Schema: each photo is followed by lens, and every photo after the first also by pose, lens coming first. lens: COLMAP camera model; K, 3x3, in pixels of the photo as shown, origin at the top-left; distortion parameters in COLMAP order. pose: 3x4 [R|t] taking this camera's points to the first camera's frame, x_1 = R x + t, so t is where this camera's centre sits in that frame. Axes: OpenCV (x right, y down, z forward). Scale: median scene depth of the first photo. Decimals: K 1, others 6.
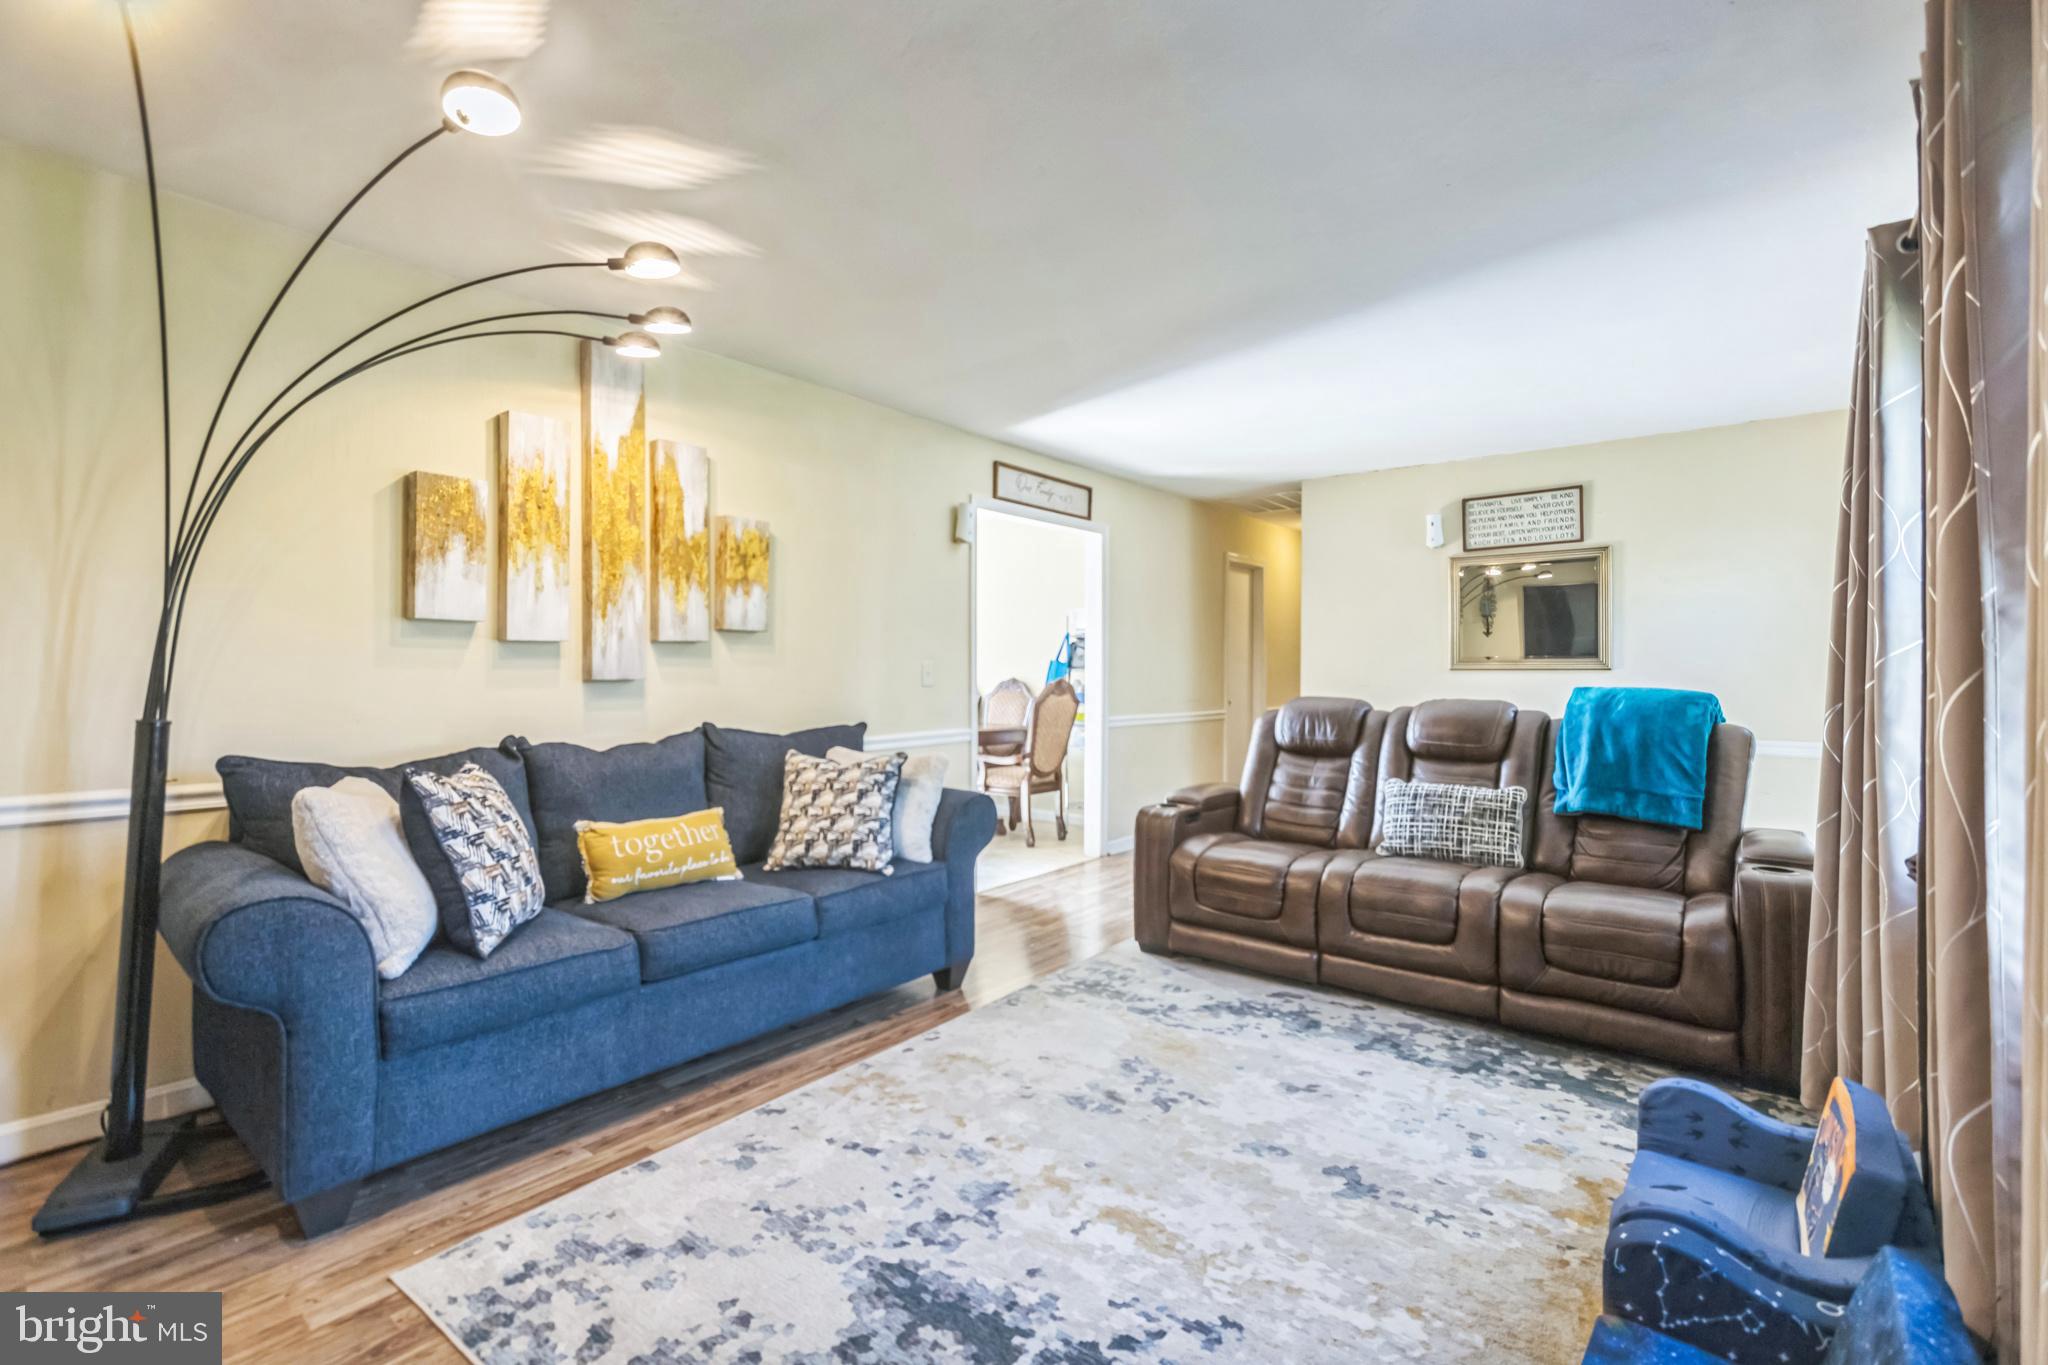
lens RADIAL K [[911.2, 0, 1023.5], [0, 911.2, 666.2], [0, 0, 1]] dist [-0.017165, 0.003972]
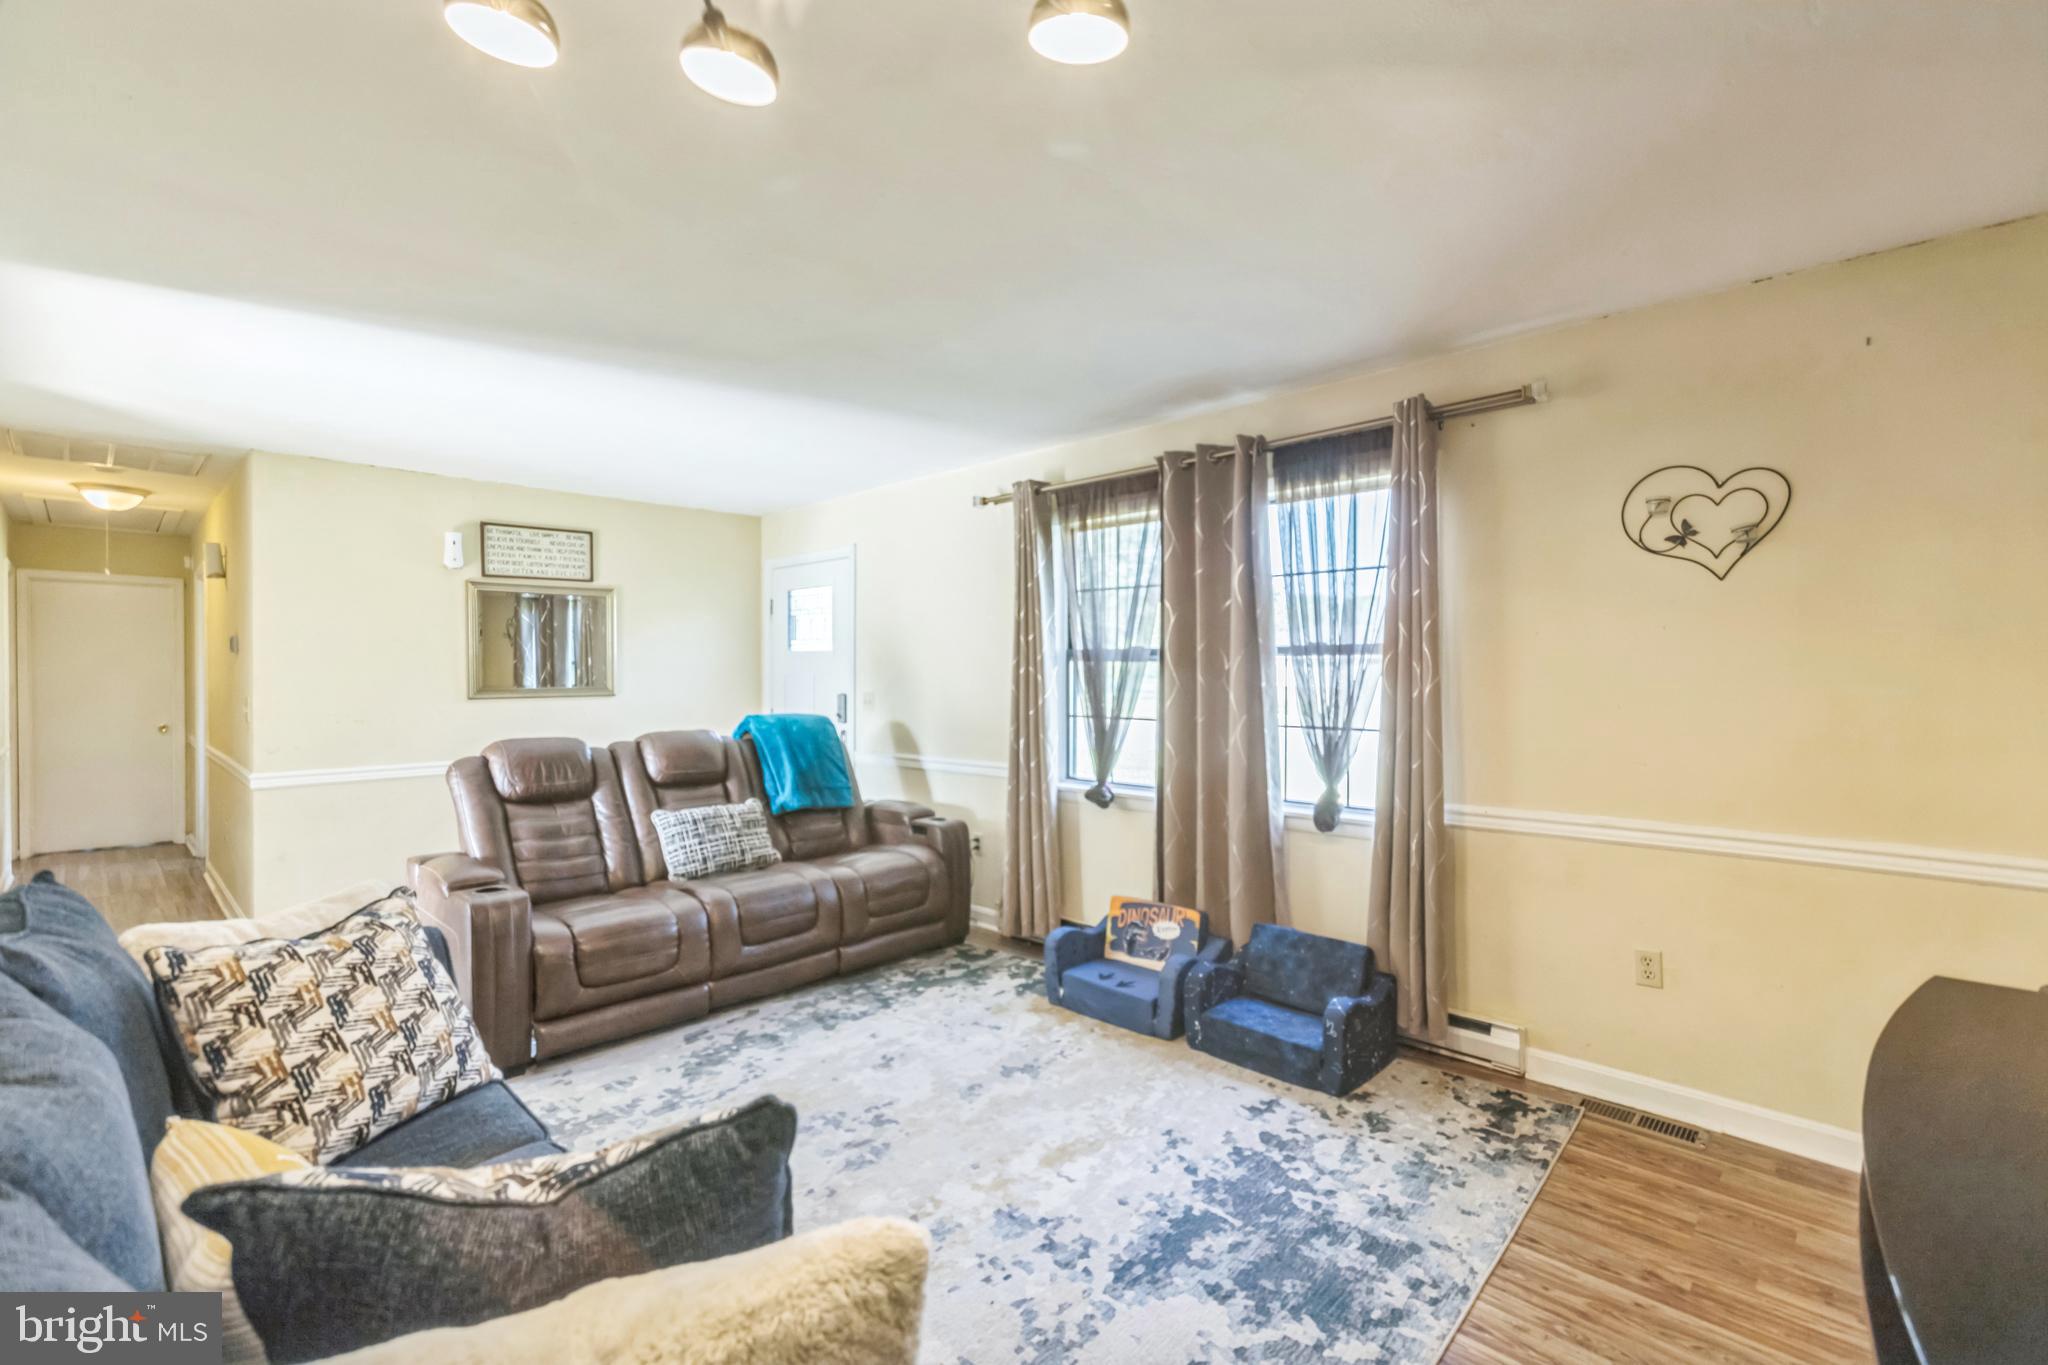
lens RADIAL K [[911.2, 0, 1024.3], [0, 911.2, 673.7], [0, 0, 1]] dist [-0.017165, 0.003972]
pose [[0.075792, -0.006670, 0.997101, -0.743509], [-0.000718, 0.999977, 0.006744, -0.051390], [-0.997123, -0.001227, 0.075786, 0.607619]]
